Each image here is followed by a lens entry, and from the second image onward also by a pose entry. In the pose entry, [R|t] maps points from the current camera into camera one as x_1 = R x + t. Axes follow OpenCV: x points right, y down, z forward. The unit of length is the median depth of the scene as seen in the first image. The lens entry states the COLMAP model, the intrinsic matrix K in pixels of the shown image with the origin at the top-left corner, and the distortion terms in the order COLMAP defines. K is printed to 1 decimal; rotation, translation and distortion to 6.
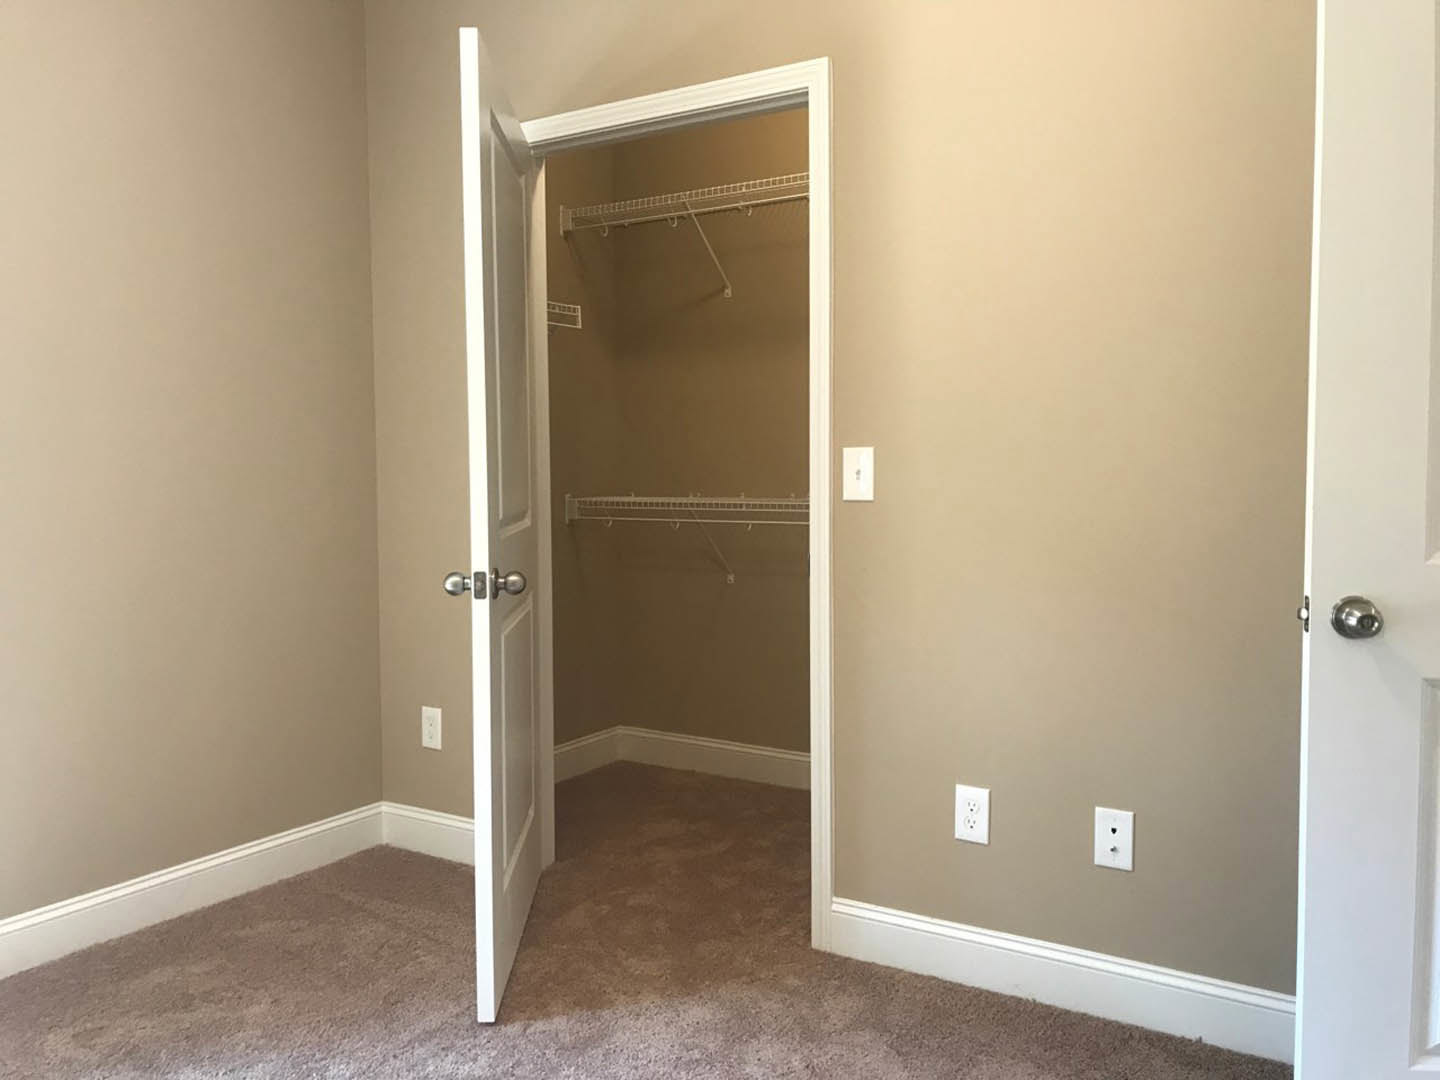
lens RADIAL K [[1168.2, 0, 720.0], [0, 1168.2, 540.0], [0, 0, 1]] dist [0.017056, -0.000660]
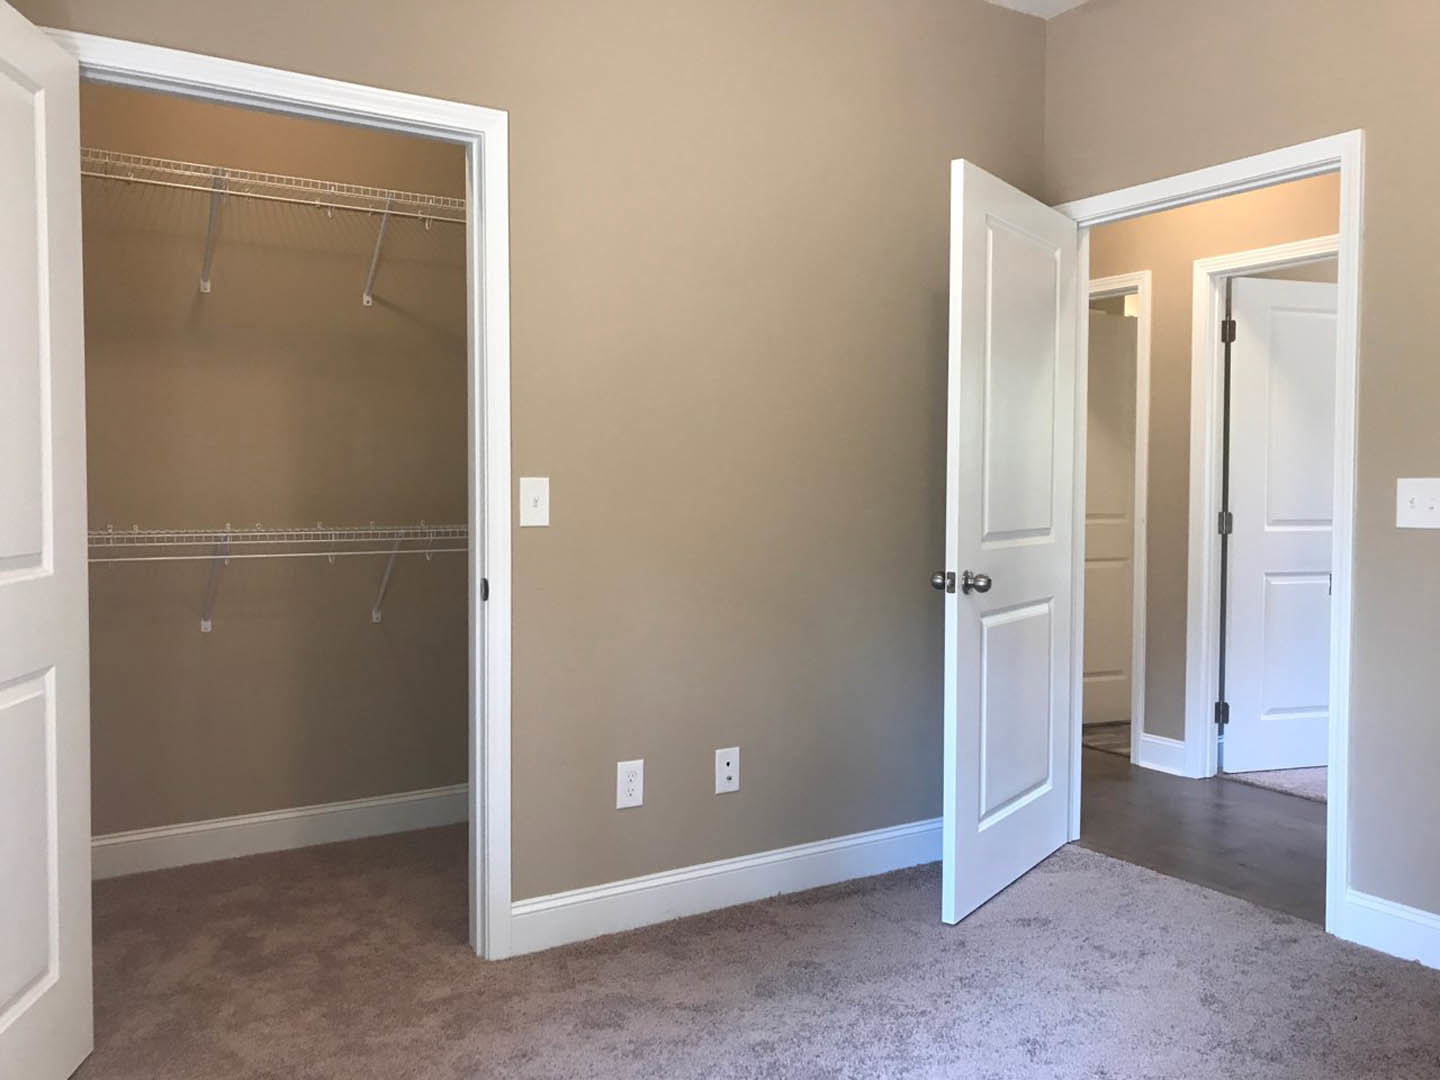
lens RADIAL K [[1188.3, 0, 717.5], [0, 1188.3, 535.0], [0, 0, 1]] dist [0.005984, -0.003556]
pose [[0.401644, -0.015996, 0.915656, -0.837004], [0.051417, 0.998664, -0.005108, -0.011189], [-0.914351, 0.049131, 0.401930, 0.397116]]
